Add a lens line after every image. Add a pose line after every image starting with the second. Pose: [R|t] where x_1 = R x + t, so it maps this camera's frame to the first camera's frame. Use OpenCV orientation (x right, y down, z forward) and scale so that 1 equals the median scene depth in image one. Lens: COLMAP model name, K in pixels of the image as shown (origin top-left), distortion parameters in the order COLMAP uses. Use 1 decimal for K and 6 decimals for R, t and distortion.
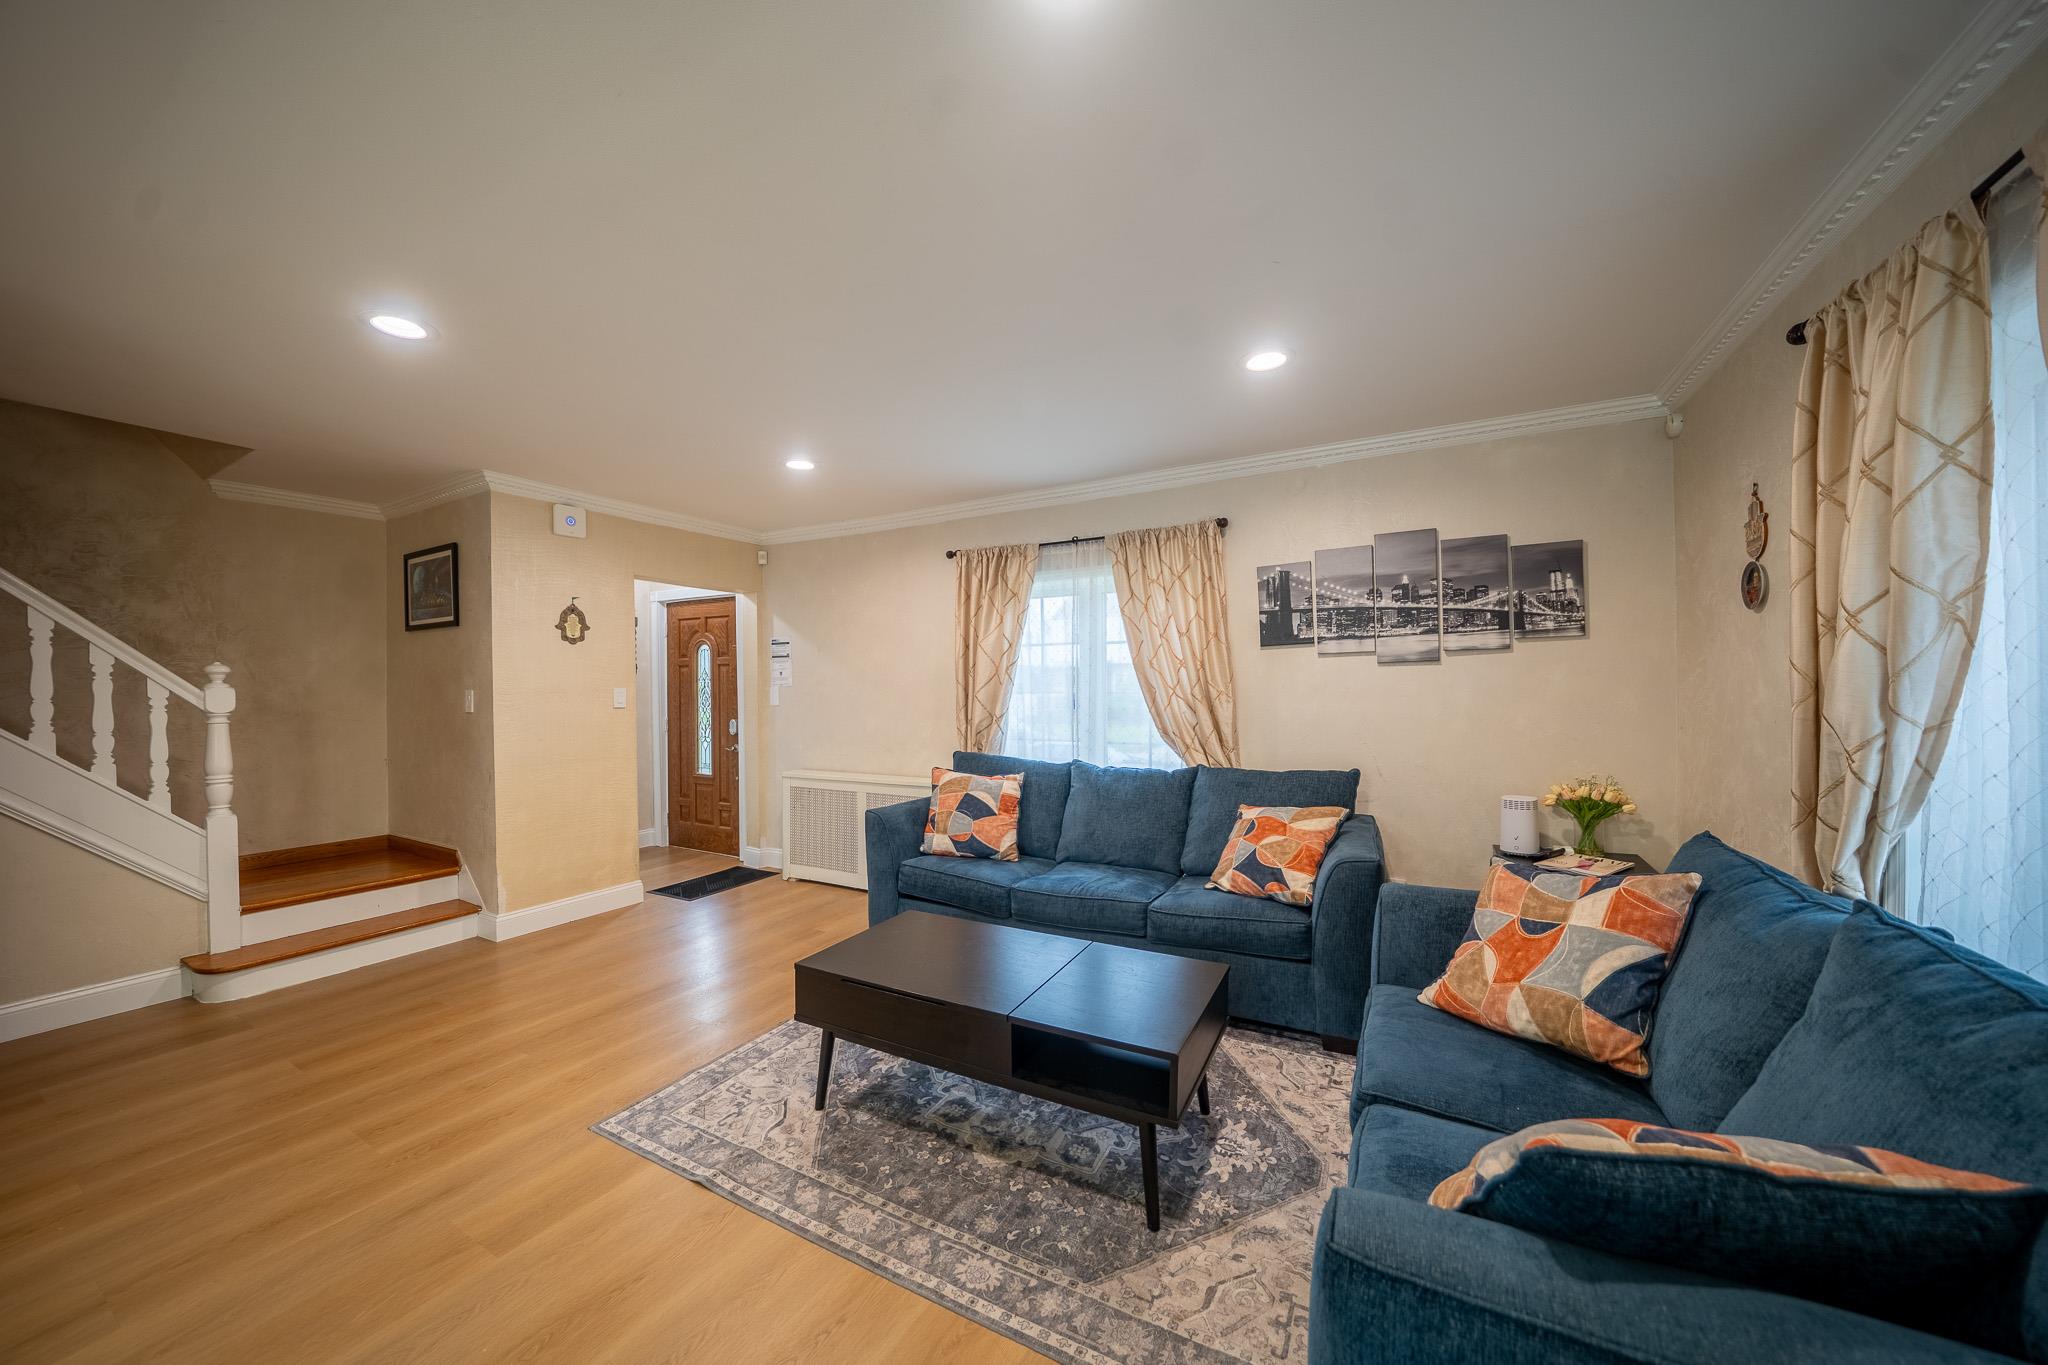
lens RADIAL K [[715.8, 0, 1013.5], [0, 715.8, 681.5], [0, 0, 1]] dist [-0.021531, -0.000022]
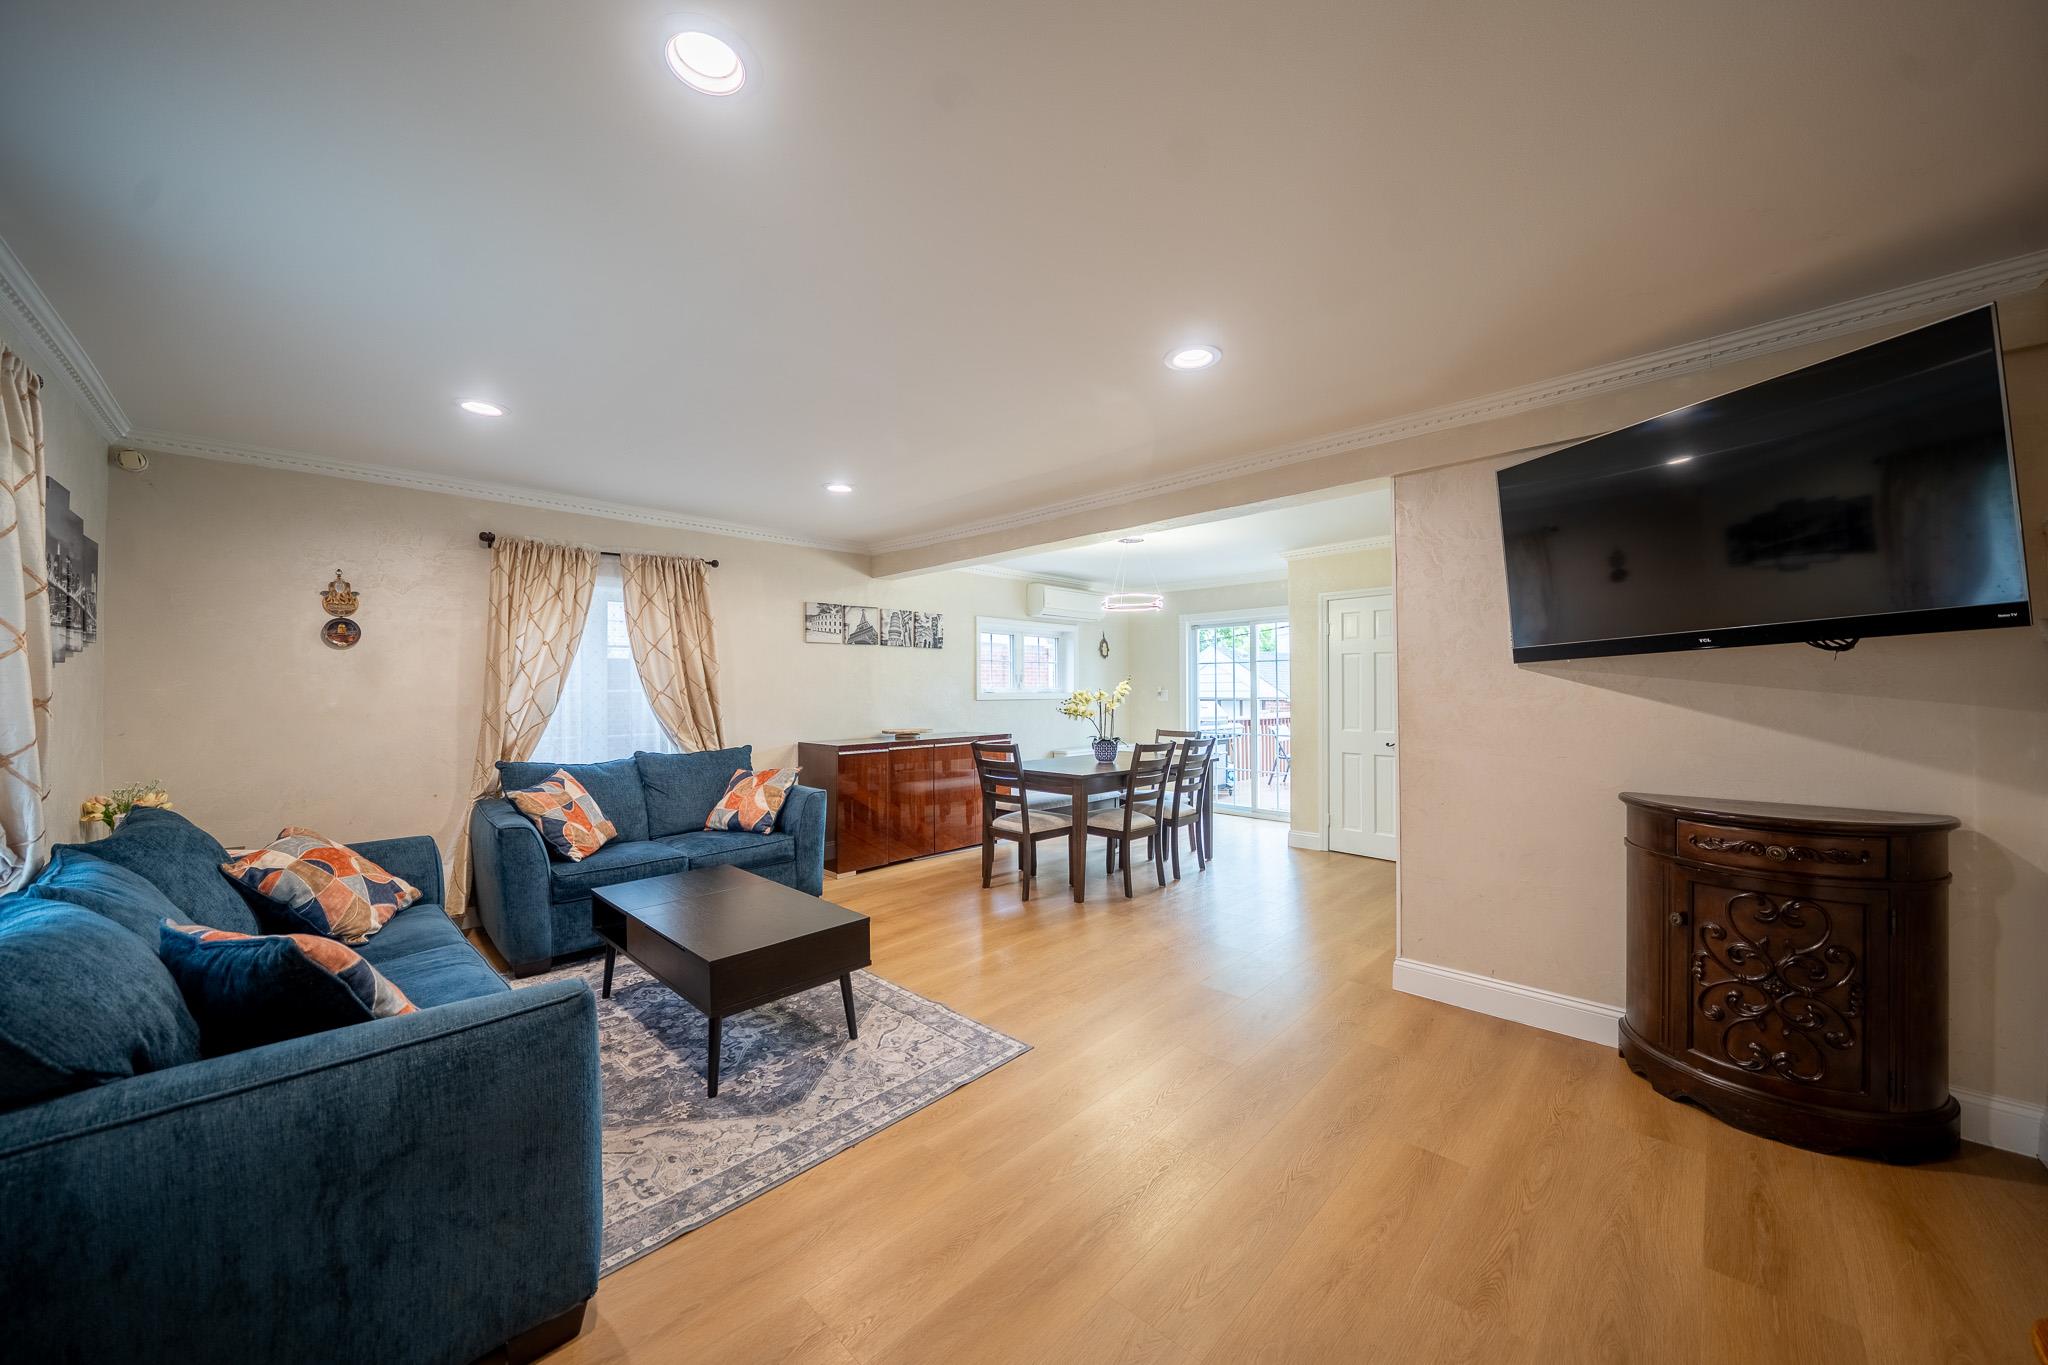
lens RADIAL K [[715.8, 0, 1015.1], [0, 715.8, 679.2], [0, 0, 1]] dist [-0.021531, -0.000022]
pose [[-0.962316, 0.016704, 0.271419, -0.553501], [0.011109, 0.999693, -0.022137, 0.016019], [-0.271706, -0.018287, -0.962207, 1.329264]]
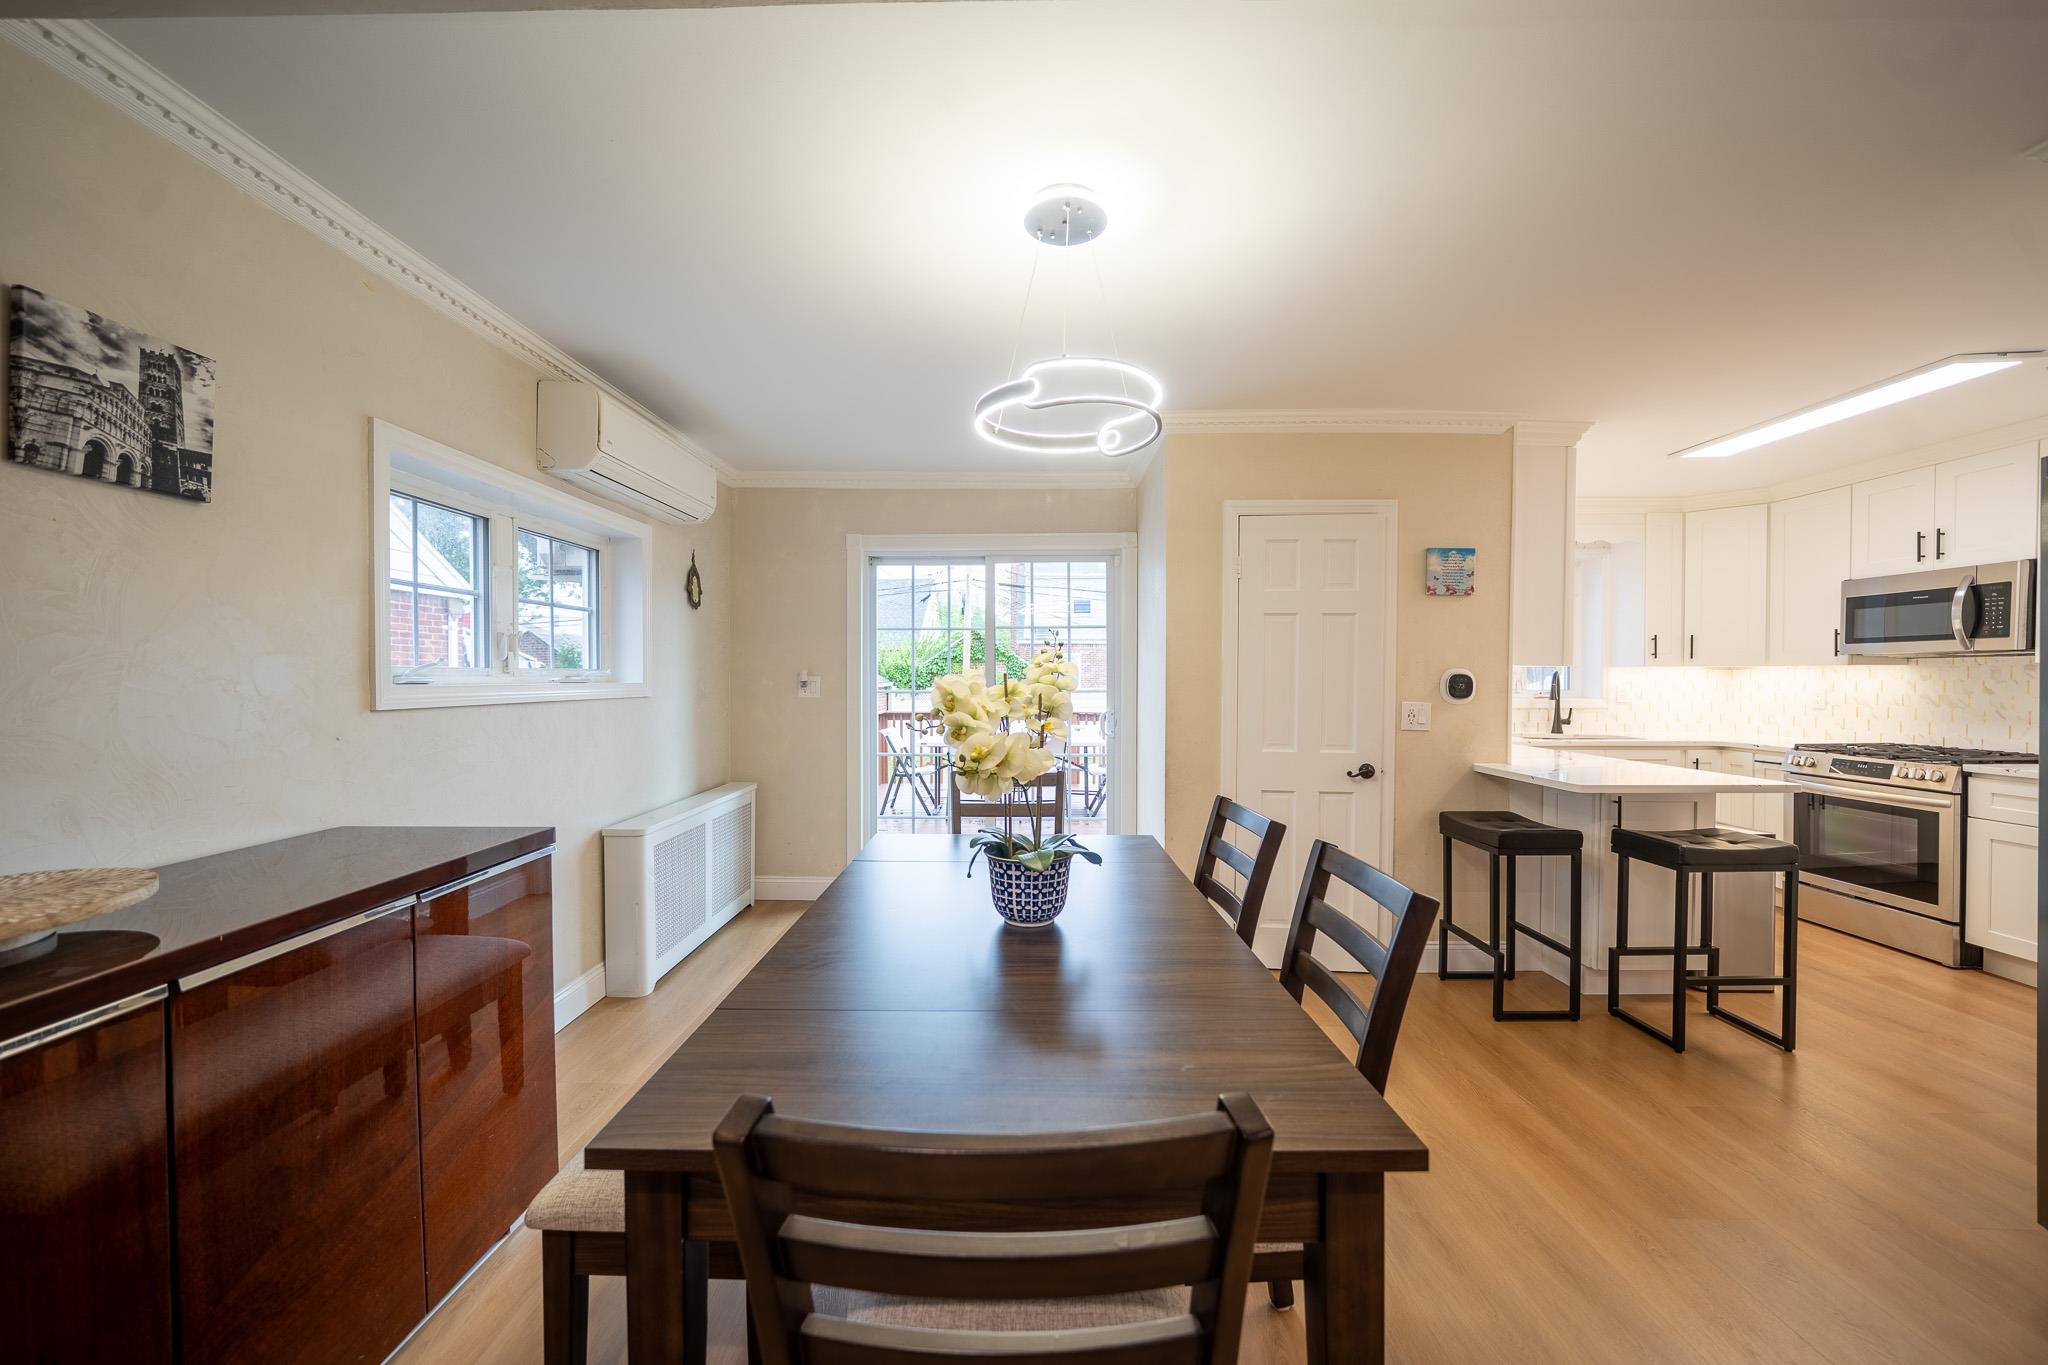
lens RADIAL K [[792.6, 0, 1011.2], [0, 792.6, 687.4], [0, 0, 1]] dist [-0.004231, 0.001288]
pose [[-0.882106, 0.014186, -0.470837, -0.092312], [0.012144, 0.999899, 0.007375, 0.009849], [0.470894, 0.000788, -0.882189, 0.293072]]
